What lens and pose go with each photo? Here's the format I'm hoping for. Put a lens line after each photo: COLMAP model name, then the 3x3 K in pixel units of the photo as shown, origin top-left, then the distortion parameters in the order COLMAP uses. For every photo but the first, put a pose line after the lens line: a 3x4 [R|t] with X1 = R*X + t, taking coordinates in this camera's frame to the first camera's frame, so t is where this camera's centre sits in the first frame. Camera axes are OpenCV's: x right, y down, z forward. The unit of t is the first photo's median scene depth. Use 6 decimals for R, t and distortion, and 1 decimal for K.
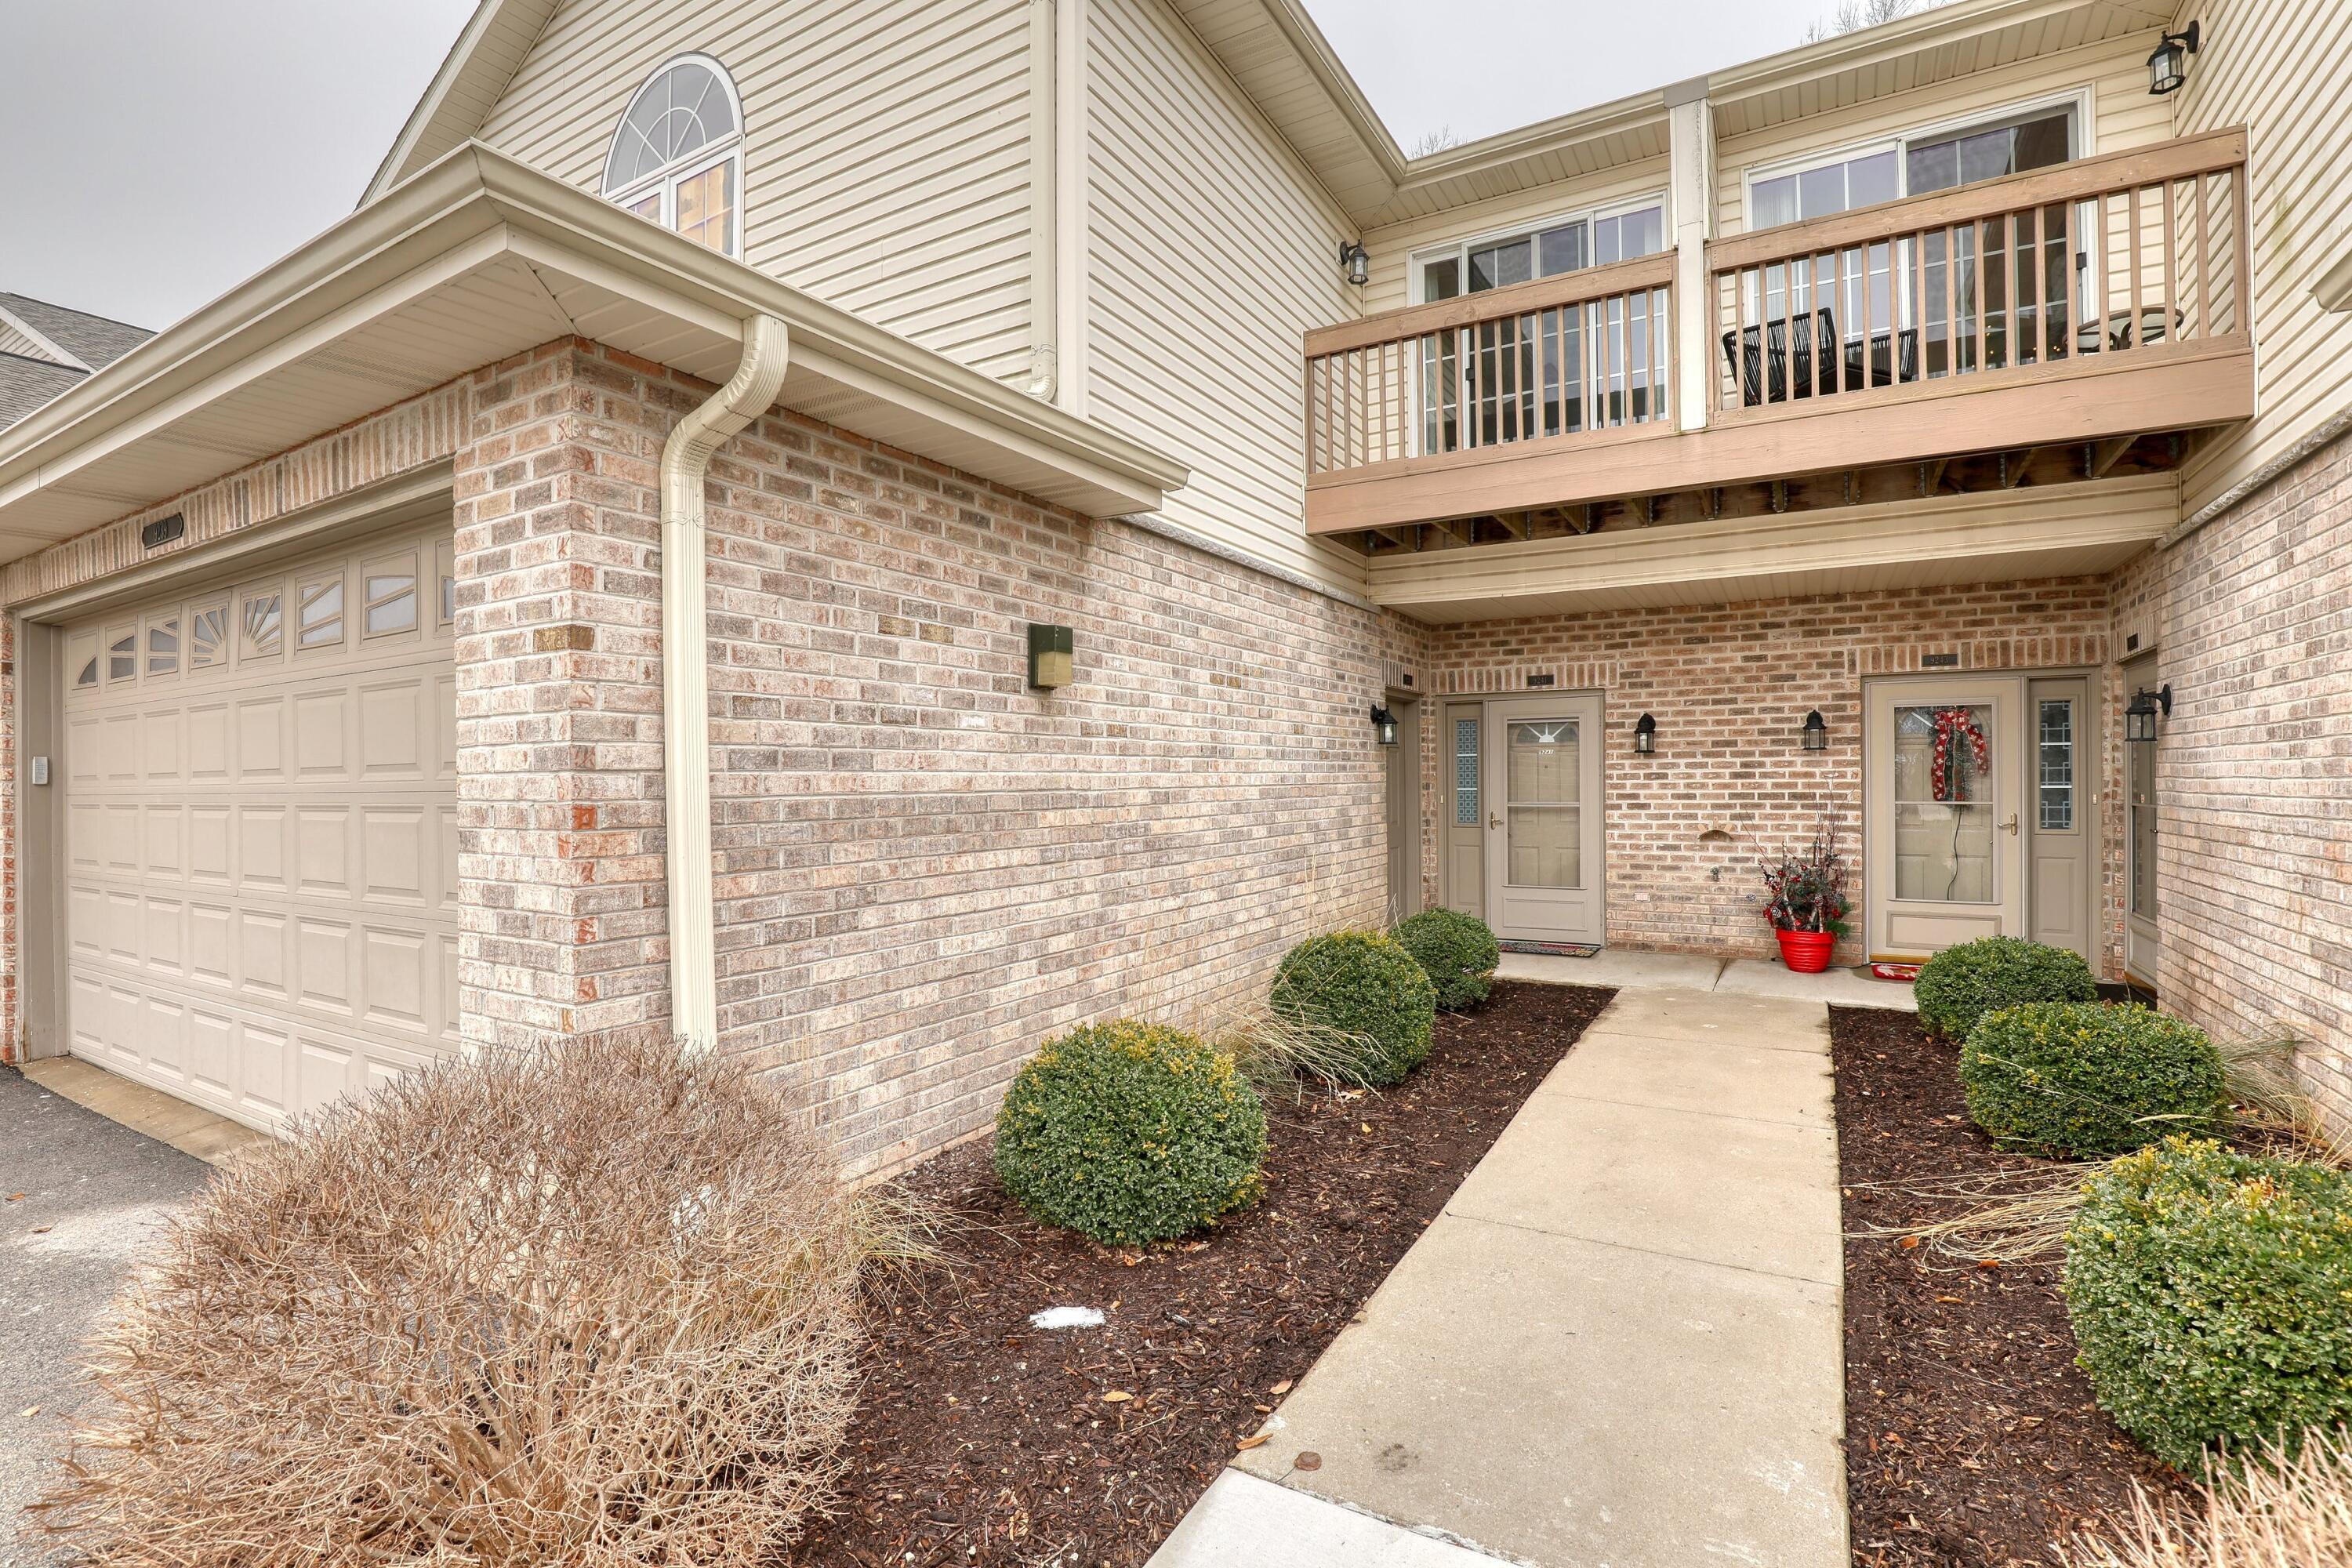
lens RADIAL K [[1084.6, 0, 1170.6], [0, 1084.6, 777.9], [0, 0, 1]] dist [-0.024377, 0.002771]
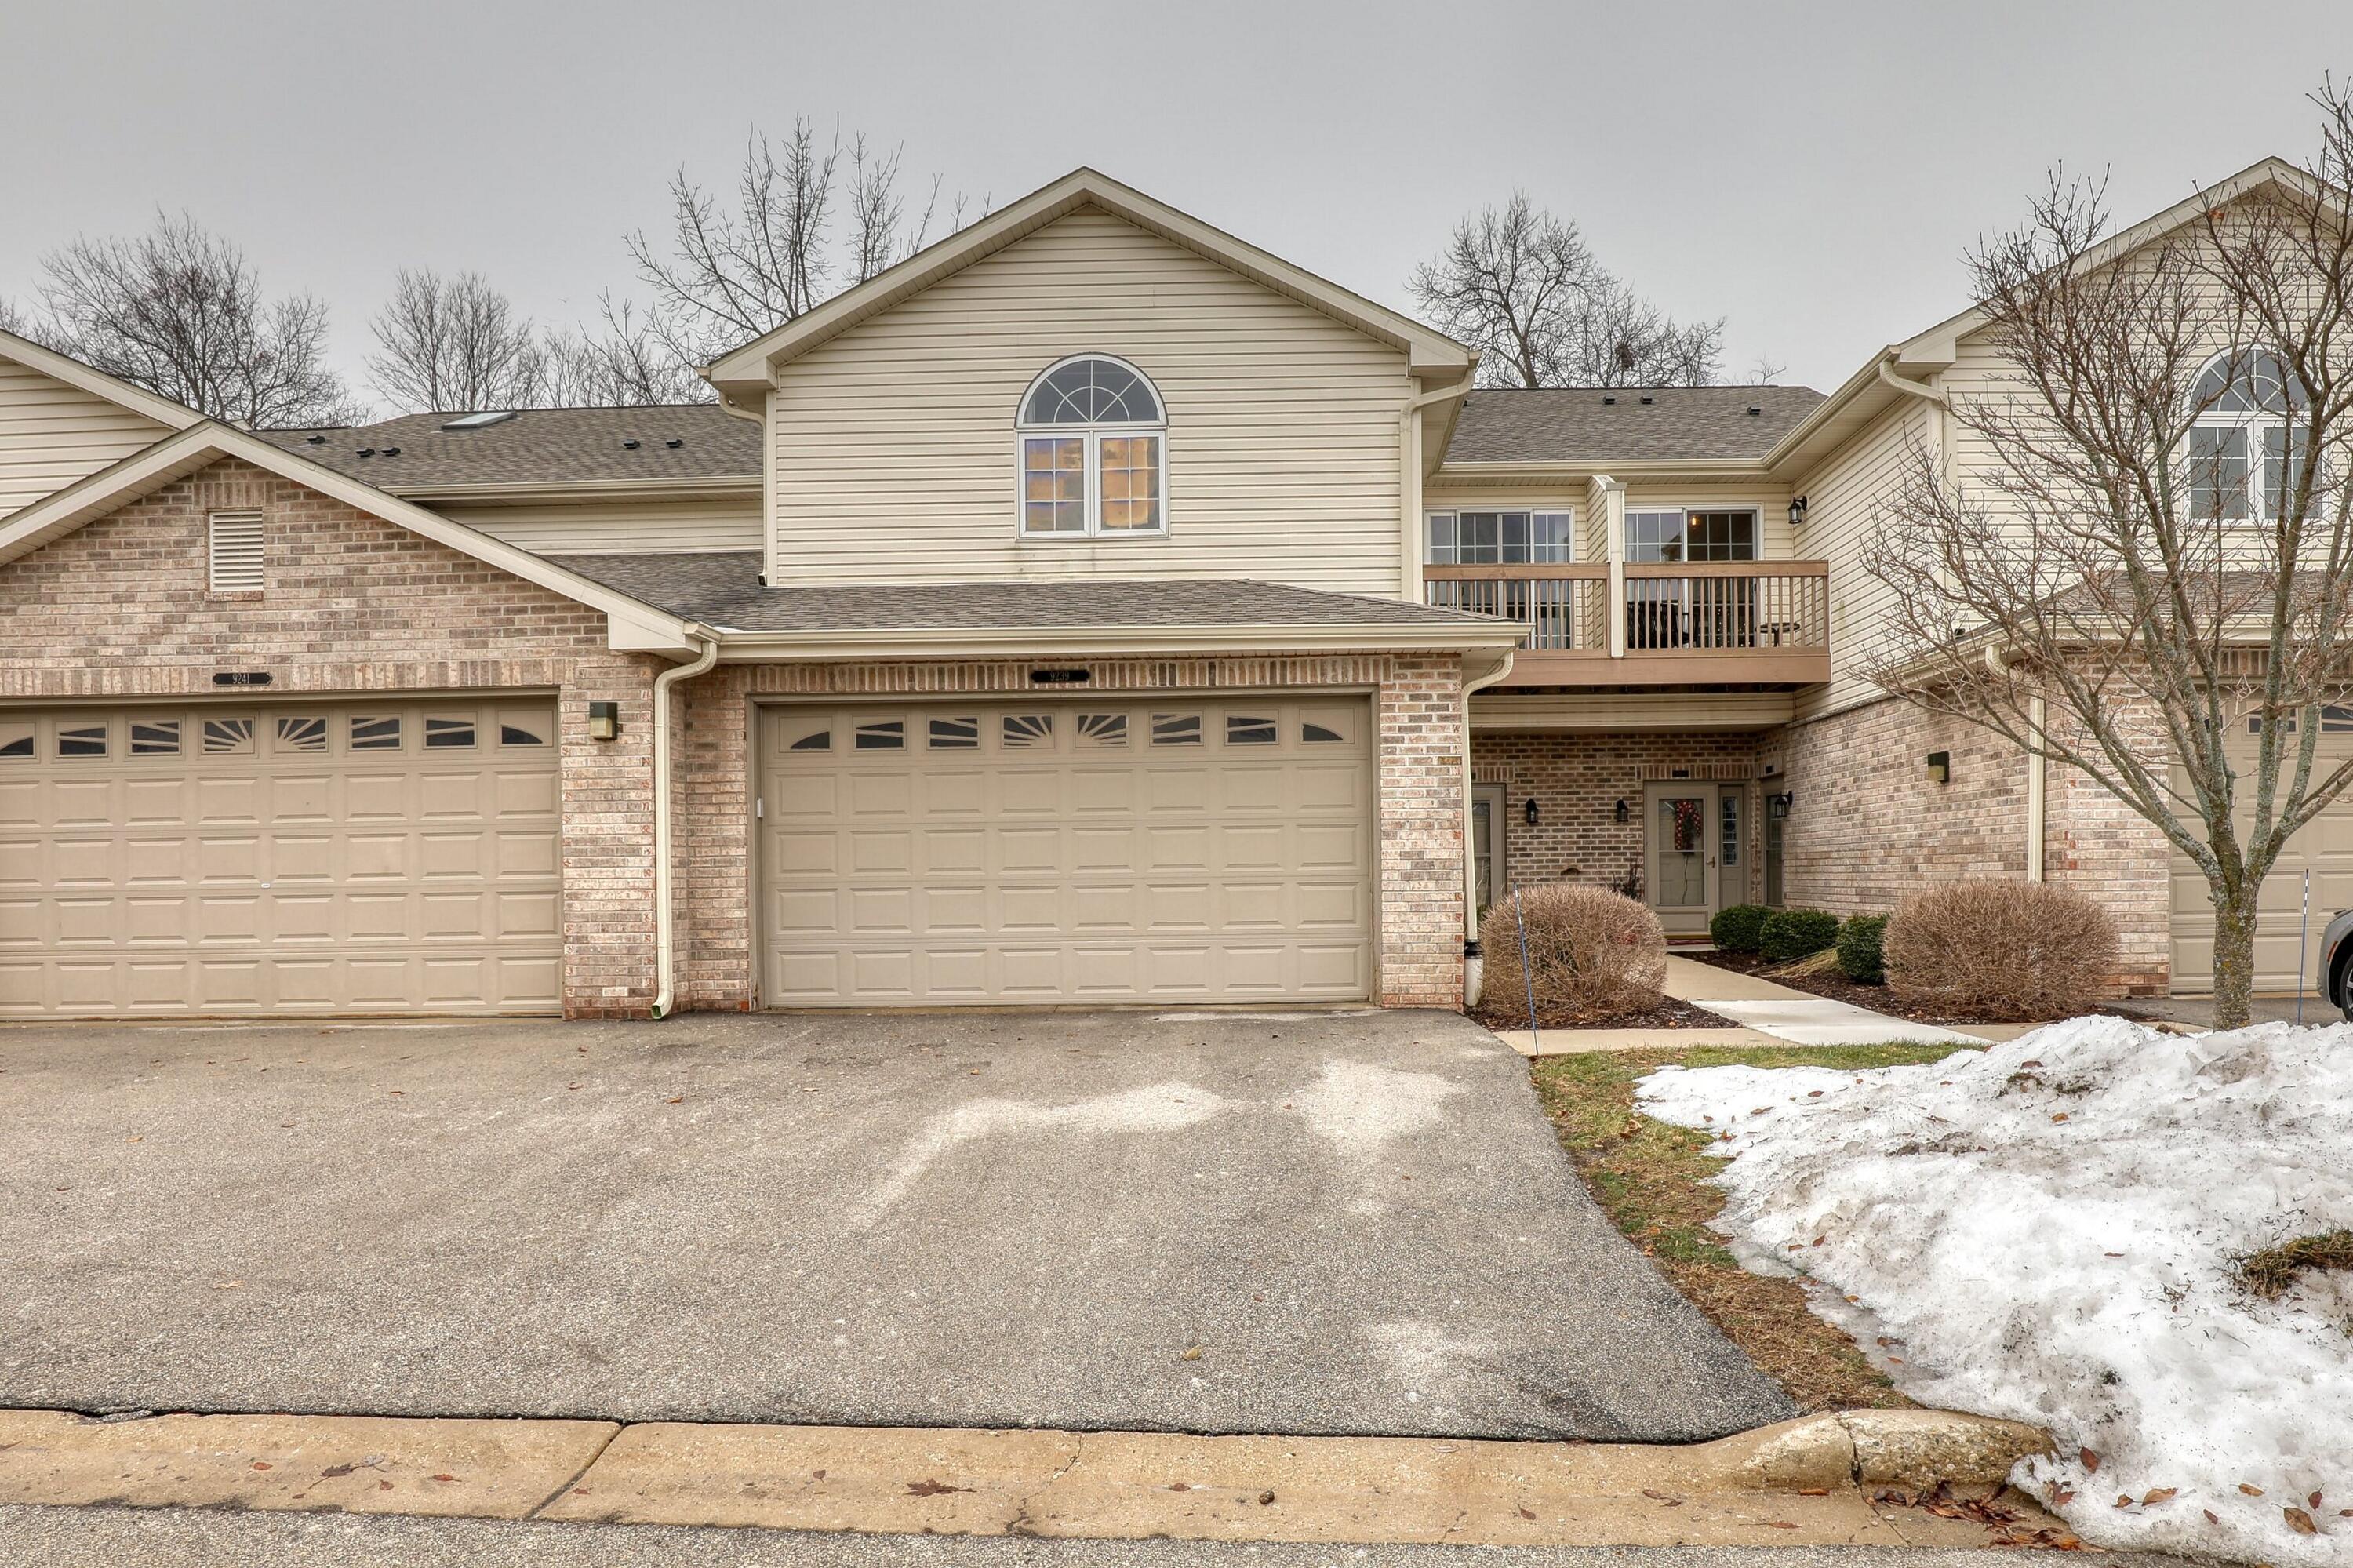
lens RADIAL K [[1695.1, 0, 1130.1], [0, 1695.1, 885.7], [0, 0, 1]] dist [-0.000294, -0.000798]
pose [[0.872103, 0.001111, 0.489321, -1.355740], [0.001788, 0.999984, -0.005456, 0.085631], [-0.489319, 0.005633, 0.872087, -0.953215]]
